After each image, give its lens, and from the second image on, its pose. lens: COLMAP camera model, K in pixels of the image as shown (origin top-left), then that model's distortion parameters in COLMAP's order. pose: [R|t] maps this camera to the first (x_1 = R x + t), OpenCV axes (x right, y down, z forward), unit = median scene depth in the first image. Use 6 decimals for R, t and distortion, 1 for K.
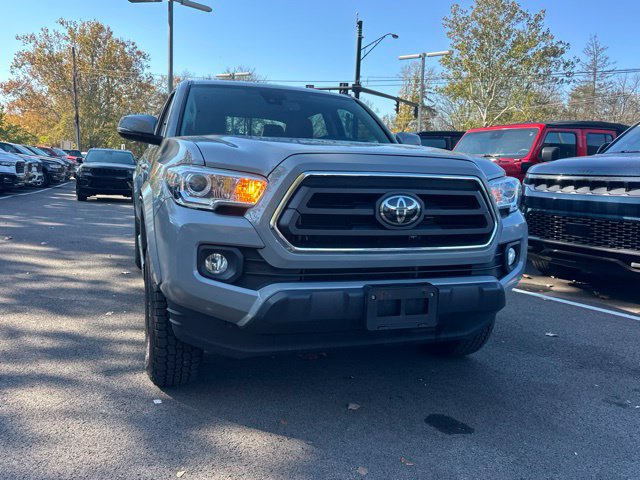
lens RADIAL K [[534.8, 0, 320.1], [0, 534.8, 238.6], [0, 0, 1]] dist [0.086773, -0.127006]
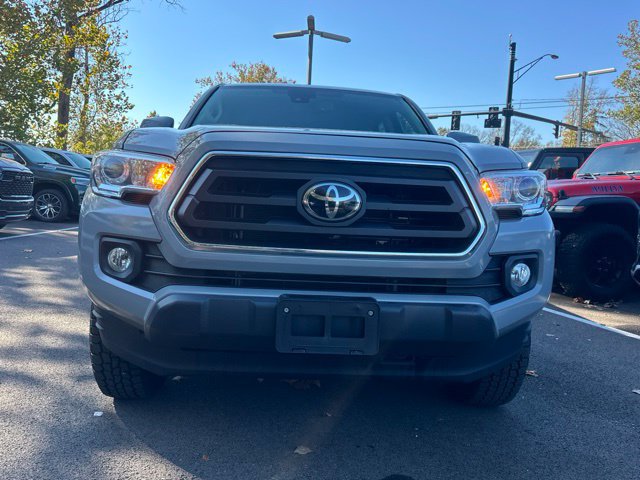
lens RADIAL K [[534.8, 0, 319.6], [0, 534.8, 239.4], [0, 0, 1]] dist [0.086773, -0.127006]
pose [[0.959784, 0.031648, -0.278949, 0.221857], [-0.046910, 0.997735, -0.048207, 0.025602], [0.276791, 0.059354, 0.959095, 0.155751]]
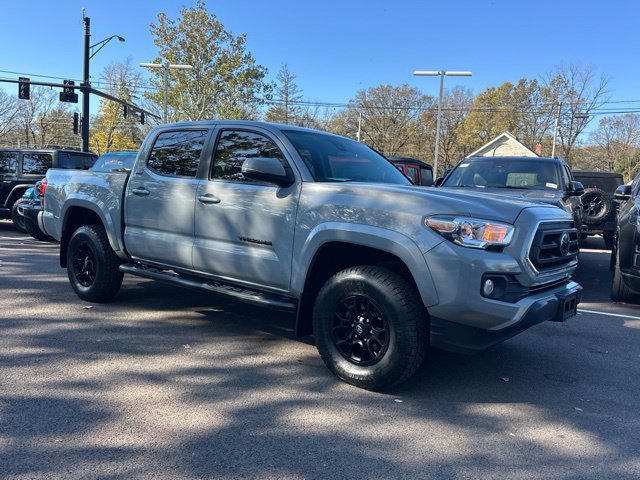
lens RADIAL K [[534.8, 0, 324.5], [0, 534.8, 242.6], [0, 0, 1]] dist [0.086773, -0.127006]
pose [[0.848063, -0.034549, 0.528768, -0.804249], [0.037576, 0.999281, 0.005026, -0.057039], [-0.528562, 0.015607, 0.848751, 0.019417]]
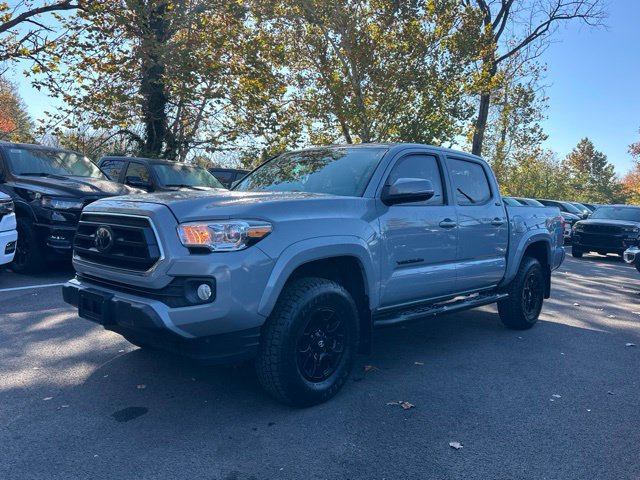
lens RADIAL K [[534.8, 0, 313.2], [0, 534.8, 243.4], [0, 0, 1]] dist [0.086773, -0.127006]
pose [[0.466190, 0.044889, -0.883545, 1.057462], [-0.132841, 0.990941, -0.019746, -0.053787], [0.874654, 0.126576, 0.467930, 0.511771]]
